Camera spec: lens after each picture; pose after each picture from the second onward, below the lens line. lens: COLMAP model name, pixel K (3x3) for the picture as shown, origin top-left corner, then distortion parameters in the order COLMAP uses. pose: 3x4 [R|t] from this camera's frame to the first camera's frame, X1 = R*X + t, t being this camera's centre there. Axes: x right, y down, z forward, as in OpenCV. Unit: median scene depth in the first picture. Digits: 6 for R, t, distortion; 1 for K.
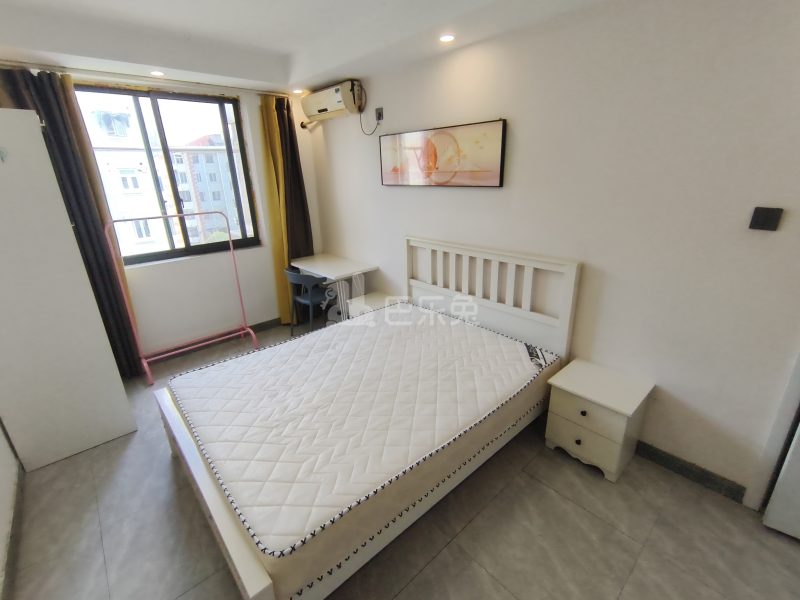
lens RADIAL K [[363.3, 0, 399.1], [0, 363.3, 297.1], [0, 0, 1]] dist [-0.001508, -0.001059]
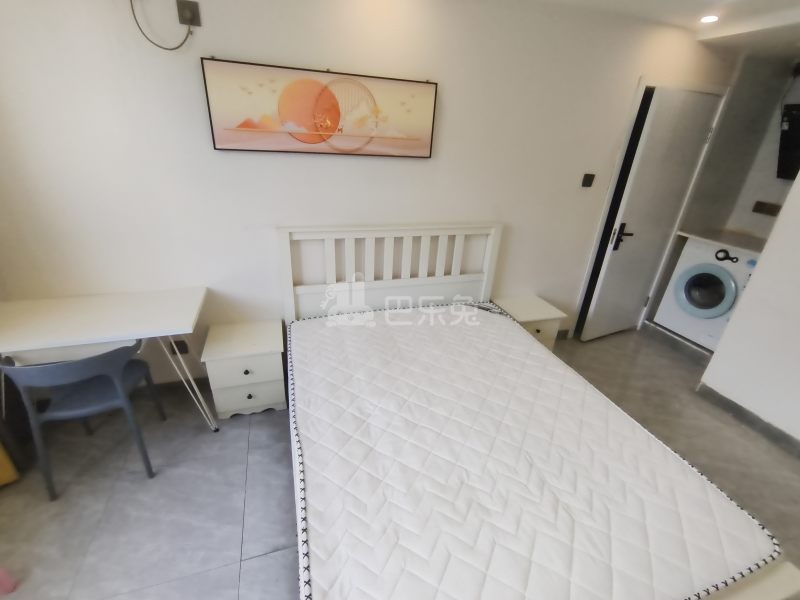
lens RADIAL K [[363.3, 0, 398.7], [0, 363.3, 297.5], [0, 0, 1]] dist [-0.003528, -0.000380]
pose [[0.411544, -0.331573, 0.848935, -0.630386], [0.236490, 0.938419, 0.251878, -0.204542], [-0.880173, 0.097105, 0.464615, 0.622449]]
